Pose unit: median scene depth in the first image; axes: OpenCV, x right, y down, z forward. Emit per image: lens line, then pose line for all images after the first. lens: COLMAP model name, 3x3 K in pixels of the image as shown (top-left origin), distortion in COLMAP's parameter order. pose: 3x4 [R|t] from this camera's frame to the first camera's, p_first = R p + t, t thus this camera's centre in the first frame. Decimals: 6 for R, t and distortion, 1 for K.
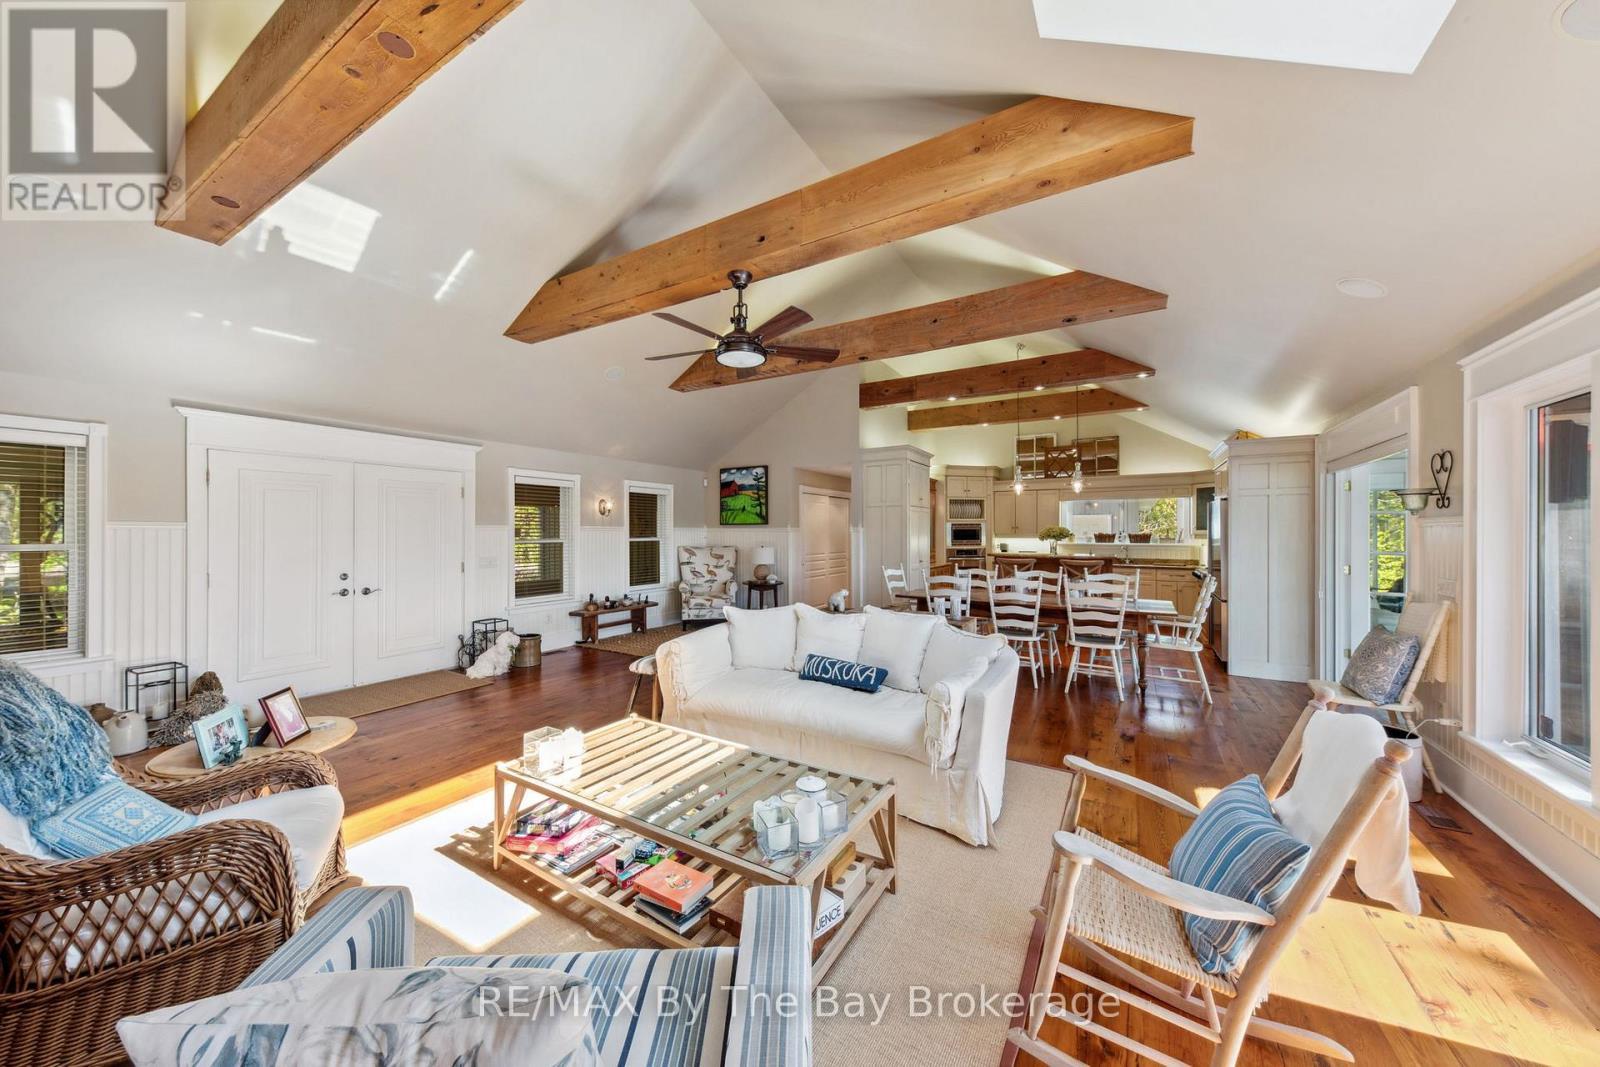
lens RADIAL K [[552.9, 0, 792.0], [0, 552.9, 535.2], [0, 0, 1]] dist [0.005563, -0.000146]
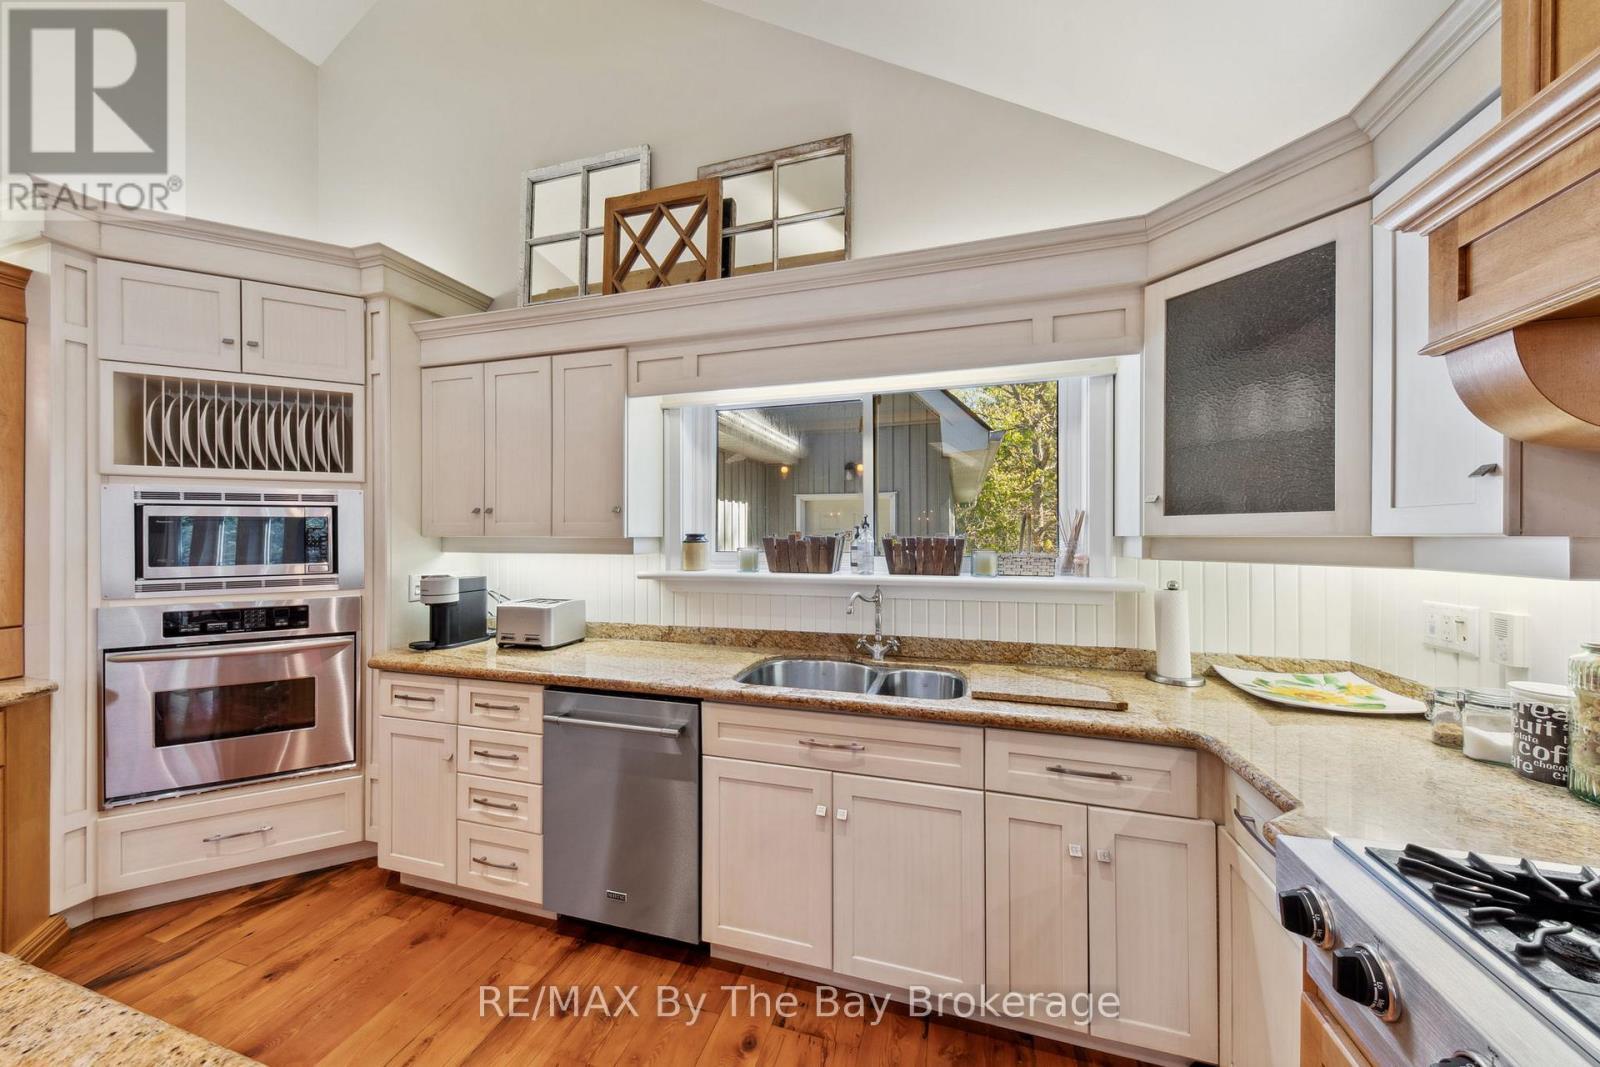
lens RADIAL K [[552.9, 0, 792.0], [0, 552.9, 535.2], [0, 0, 1]] dist [0.005563, -0.000146]
pose [[0.971221, -0.001213, 0.238178, 0.482137], [0.001027, 0.999999, 0.000905, -0.002595], [-0.238179, -0.000635, 0.971221, 0.731711]]
